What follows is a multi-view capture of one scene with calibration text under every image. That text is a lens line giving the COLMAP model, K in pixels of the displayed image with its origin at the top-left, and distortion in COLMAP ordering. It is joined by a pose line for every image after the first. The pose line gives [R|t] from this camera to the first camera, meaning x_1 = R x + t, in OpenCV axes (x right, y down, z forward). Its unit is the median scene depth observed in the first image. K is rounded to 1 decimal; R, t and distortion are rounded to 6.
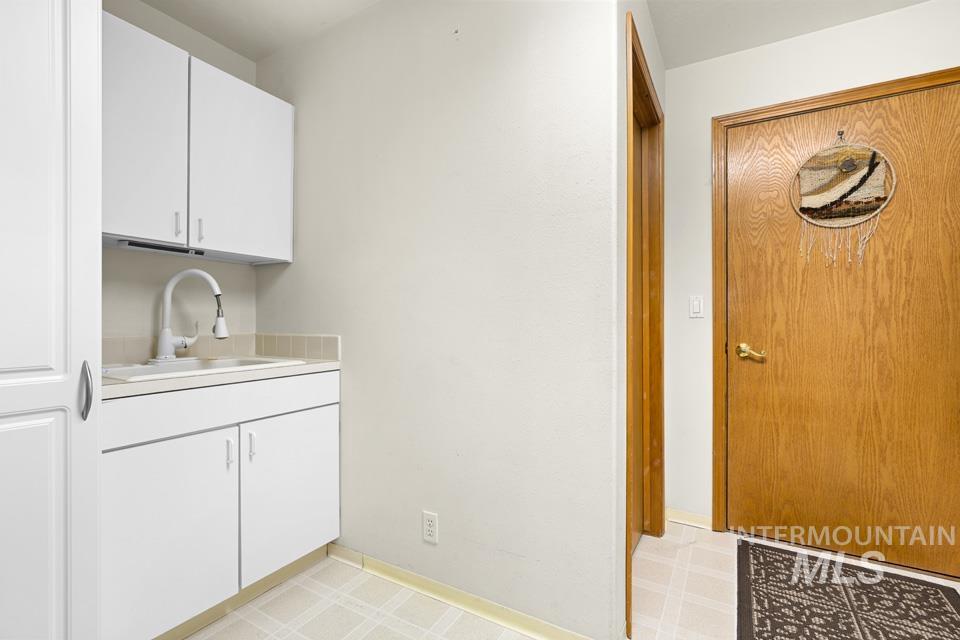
lens RADIAL K [[433.8, 0, 480.8], [0, 433.8, 321.2], [0, 0, 1]] dist [-0.004187, 0.002156]
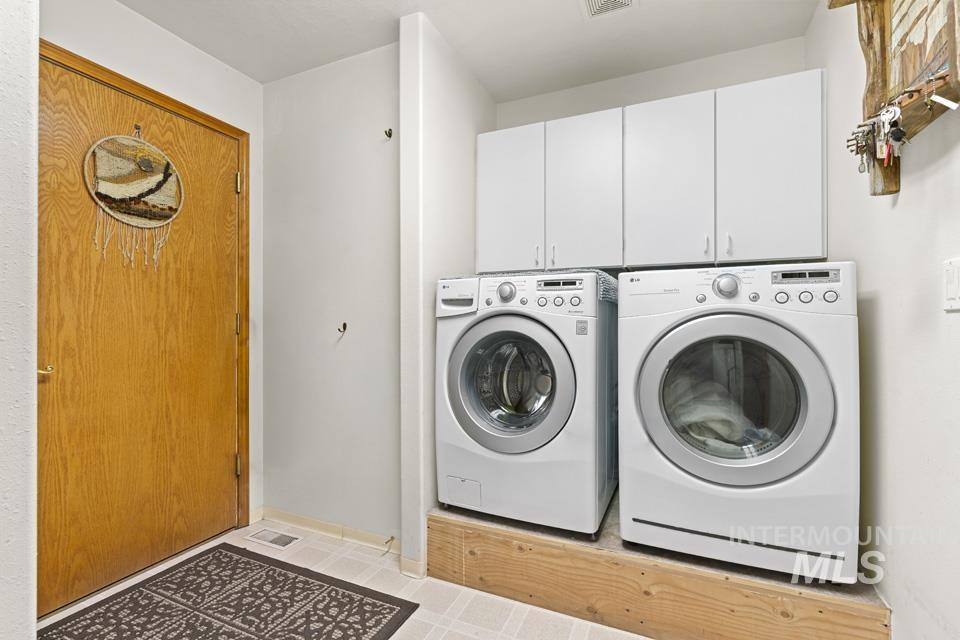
lens RADIAL K [[433.8, 0, 482.1], [0, 433.8, 321.1], [0, 0, 1]] dist [-0.004187, 0.002156]
pose [[-0.122092, 0.005944, 0.992501, -0.203446], [-0.001180, 0.999980, -0.006134, -0.006245], [-0.992518, -0.001920, -0.122083, 0.380064]]
